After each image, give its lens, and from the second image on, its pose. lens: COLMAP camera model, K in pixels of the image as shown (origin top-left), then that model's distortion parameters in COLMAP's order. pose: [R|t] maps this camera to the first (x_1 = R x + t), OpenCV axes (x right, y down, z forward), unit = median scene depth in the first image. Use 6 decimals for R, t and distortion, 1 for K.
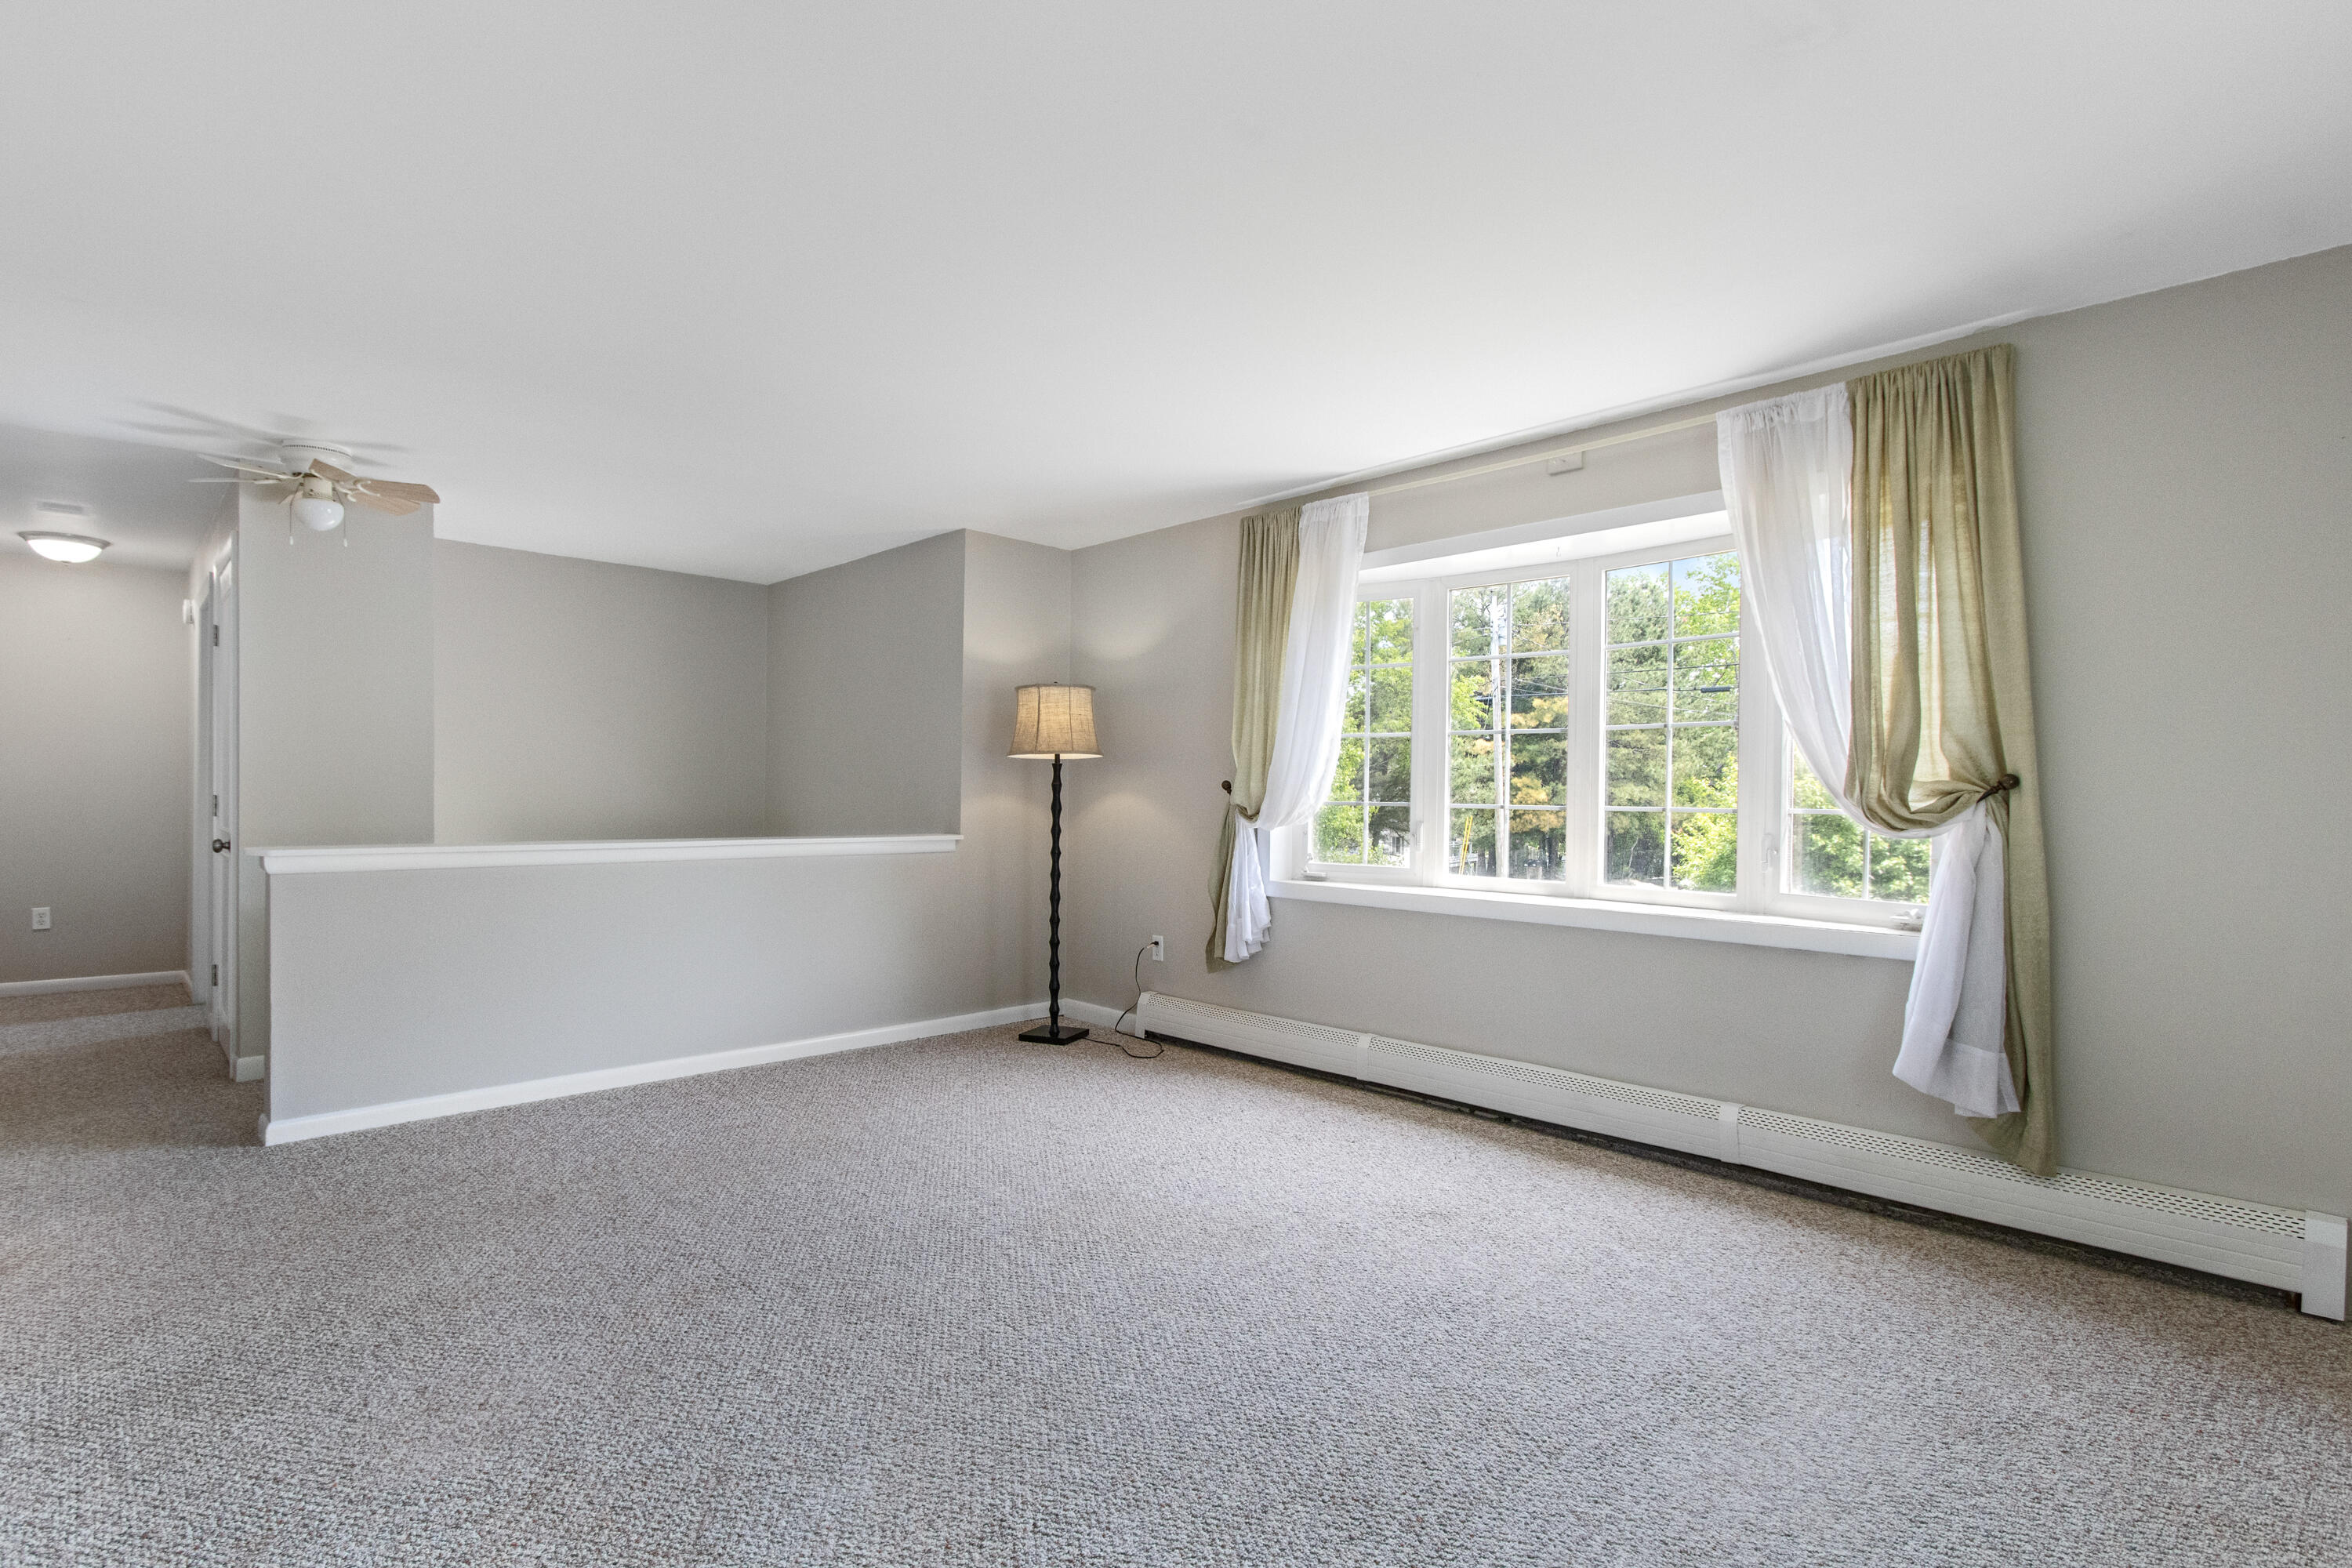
lens RADIAL K [[1142.2, 0, 1183.2], [0, 1142.2, 826.2], [0, 0, 1]] dist [0.000946, -0.000090]
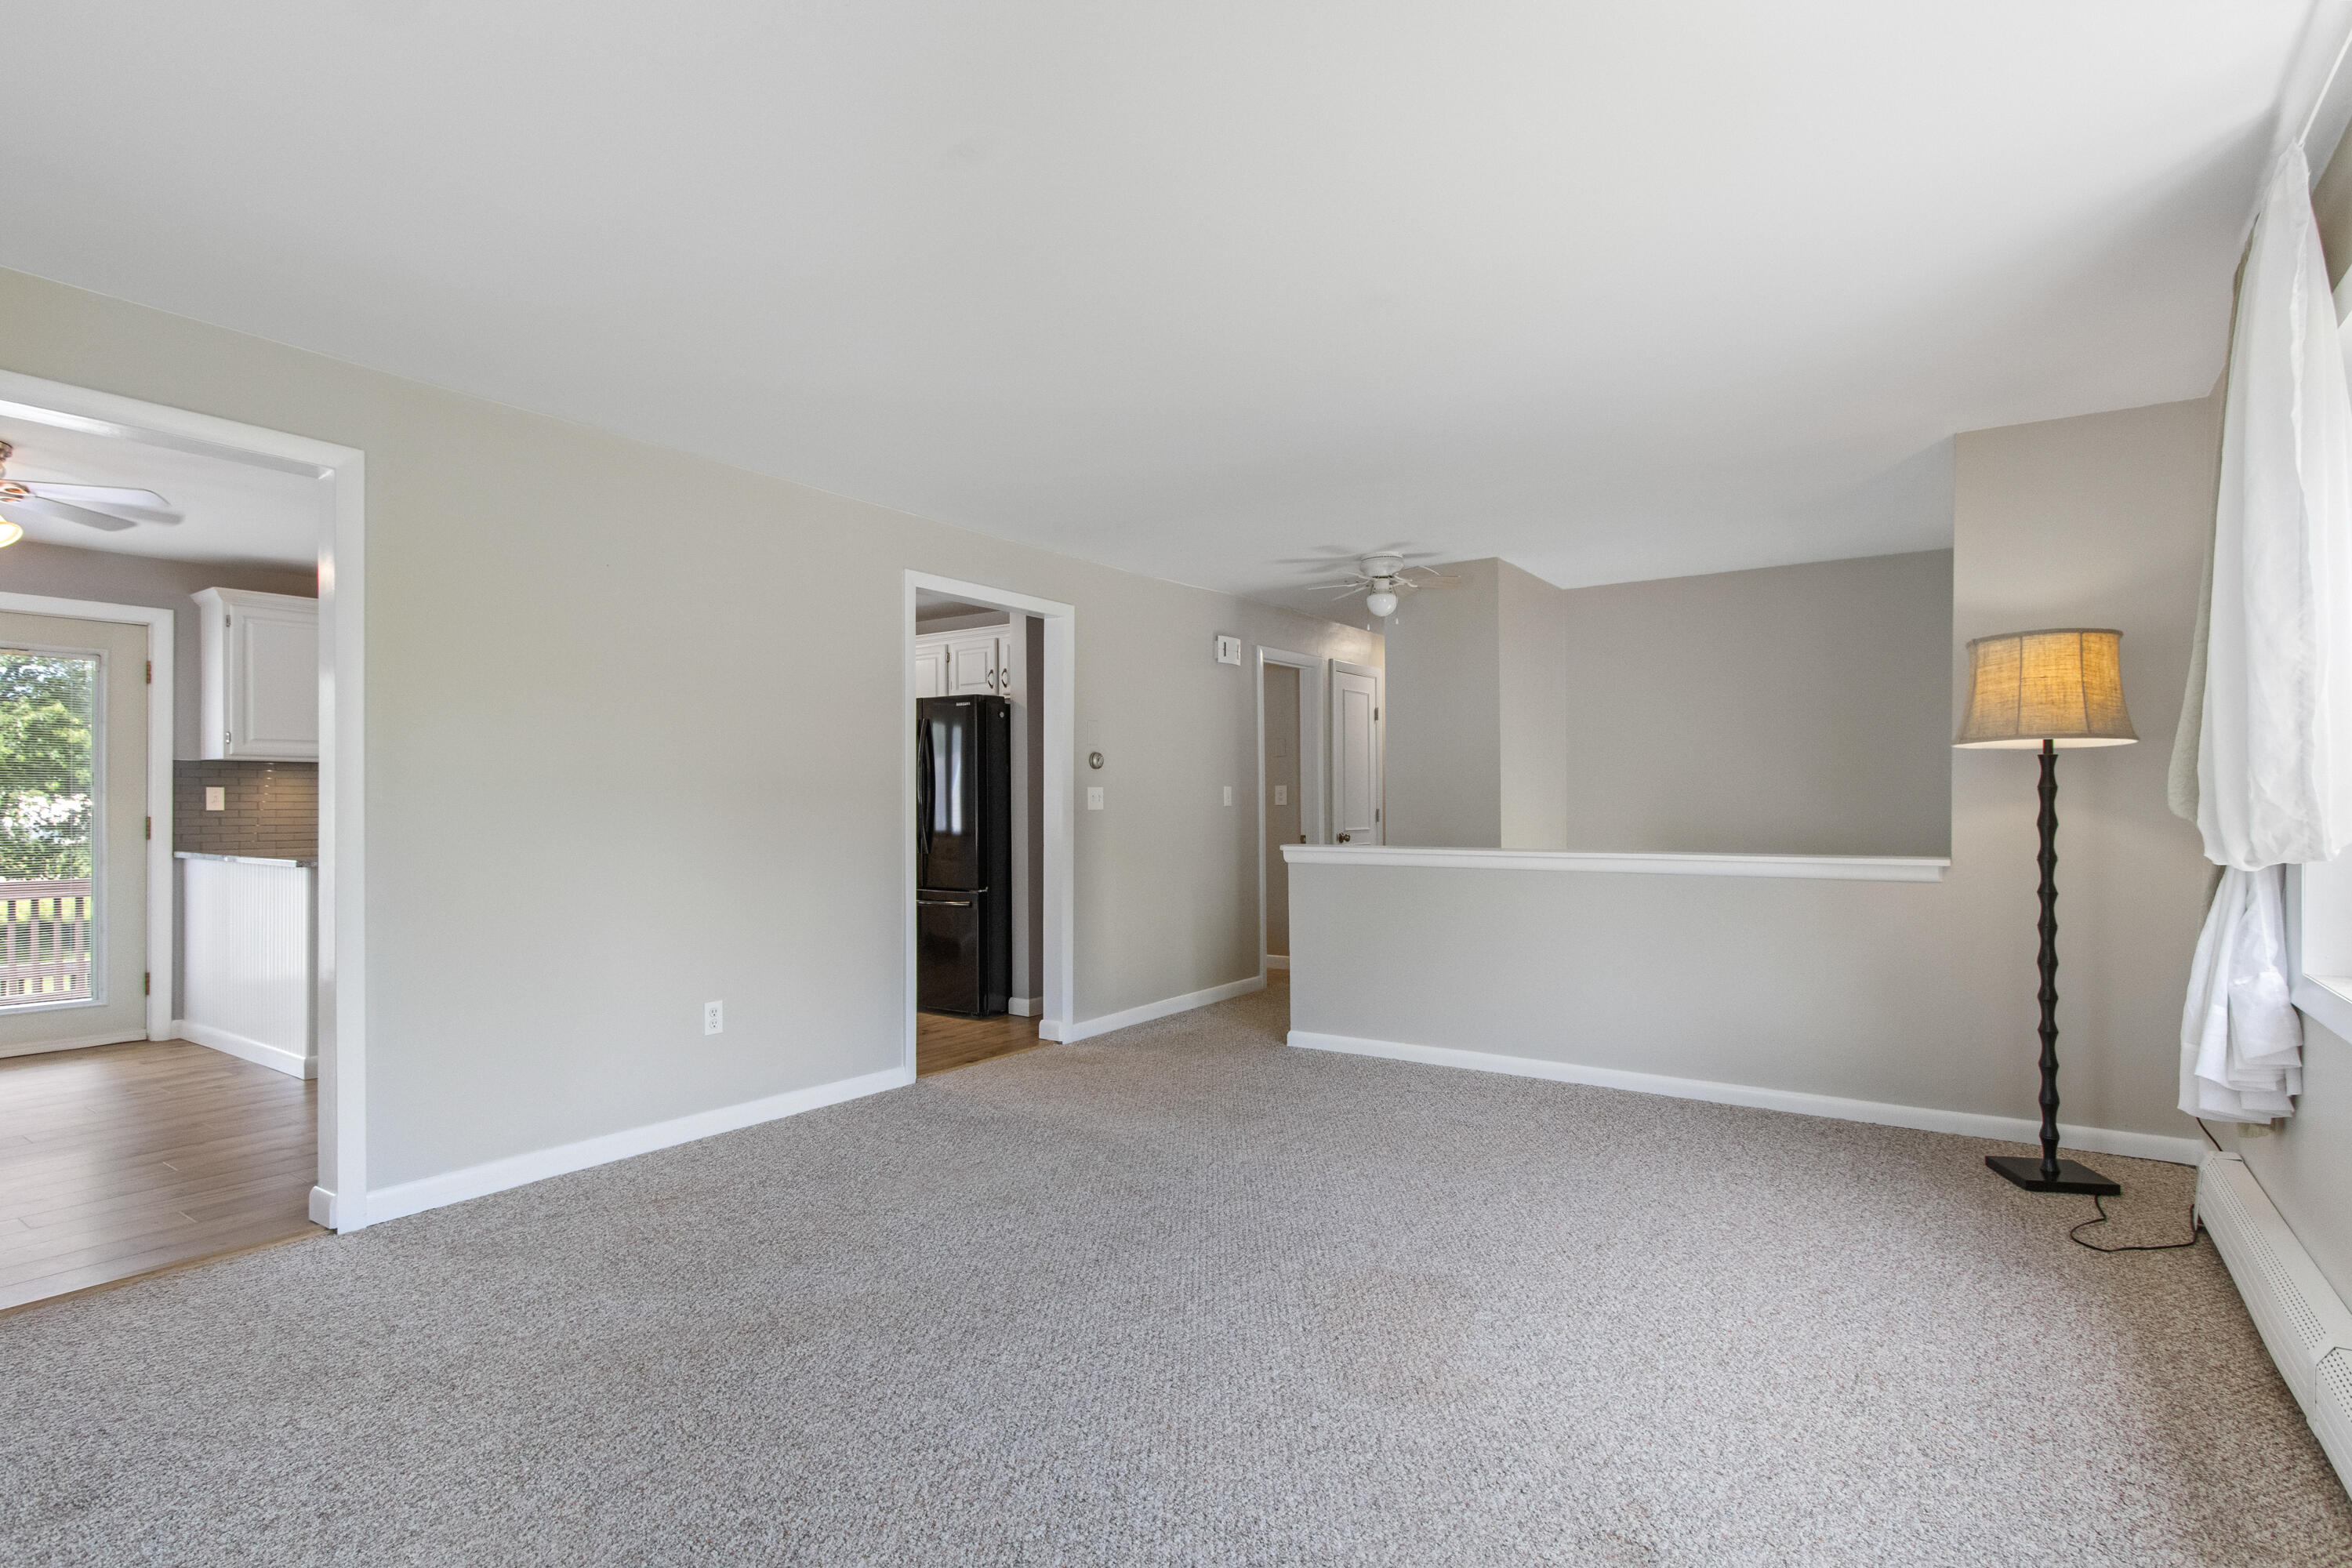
lens RADIAL K [[1142.2, 0, 1183.2], [0, 1142.2, 826.2], [0, 0, 1]] dist [0.000946, -0.000090]
pose [[0.192233, 0.009805, -0.981300, 0.440964], [-0.020815, 0.999766, 0.005912, -0.008198], [0.981128, 0.019289, 0.192392, 0.406982]]
